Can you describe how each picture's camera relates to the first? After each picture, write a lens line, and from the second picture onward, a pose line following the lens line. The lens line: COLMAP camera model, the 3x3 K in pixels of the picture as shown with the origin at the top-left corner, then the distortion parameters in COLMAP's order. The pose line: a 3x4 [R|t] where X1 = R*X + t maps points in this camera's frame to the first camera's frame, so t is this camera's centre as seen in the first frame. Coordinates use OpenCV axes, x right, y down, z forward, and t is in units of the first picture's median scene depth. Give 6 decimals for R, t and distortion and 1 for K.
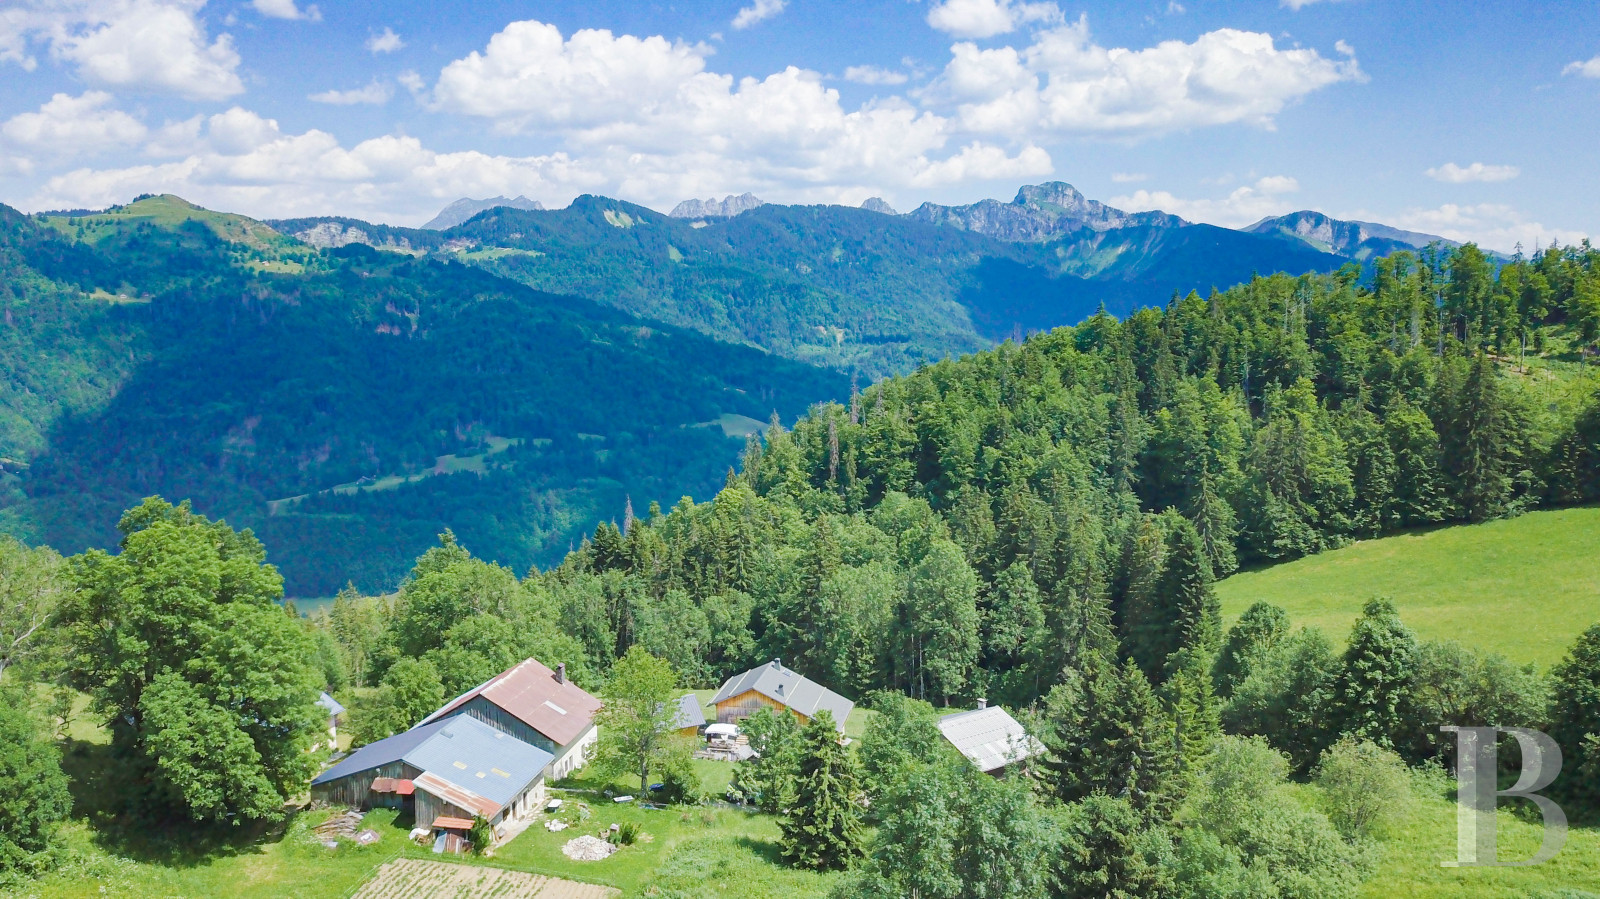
lens RADIAL K [[1210.8, 0, 800.0], [0, 1210.8, 449.5], [0, 0, 1]] dist [0.143632, -0.255559]
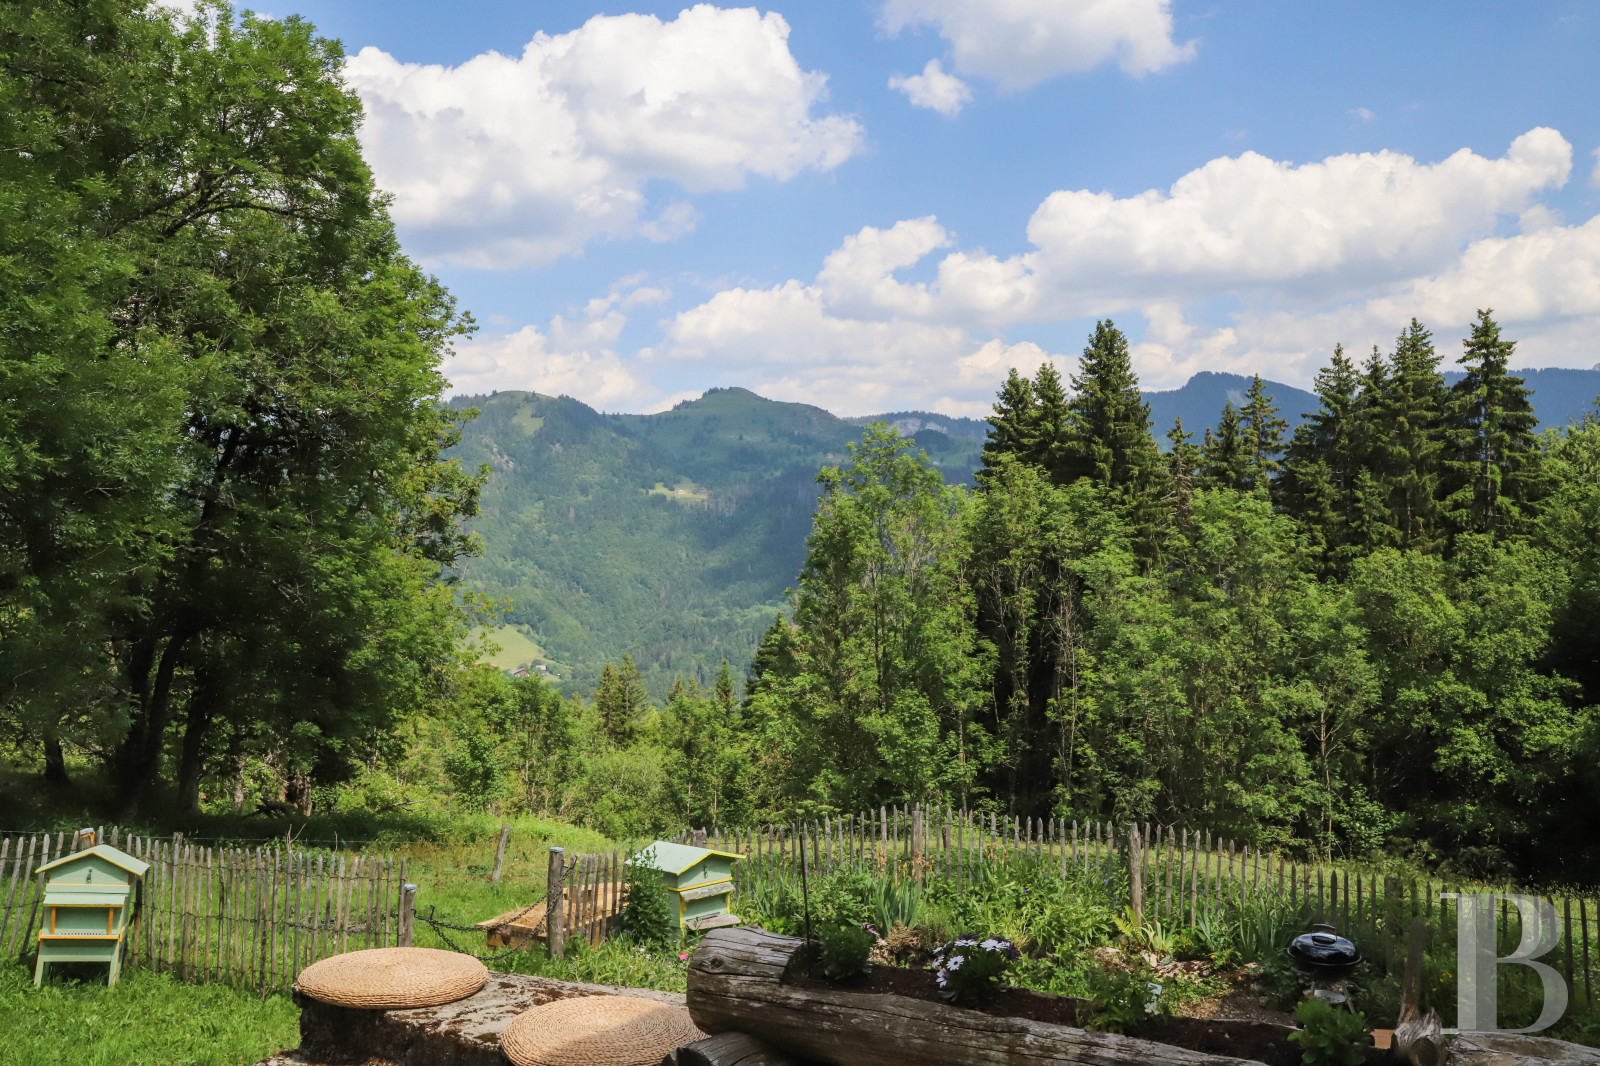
lens RADIAL K [[1505.4, 0, 800.0], [0, 1505.4, 533.0], [0, 0, 1]] dist [0.048637, 0.021159]
pose [[0.907485, -0.012591, -0.419896, -0.048689], [-0.029434, 0.995188, -0.093455, 0.151868], [0.419052, 0.097169, 0.902748, 0.650621]]
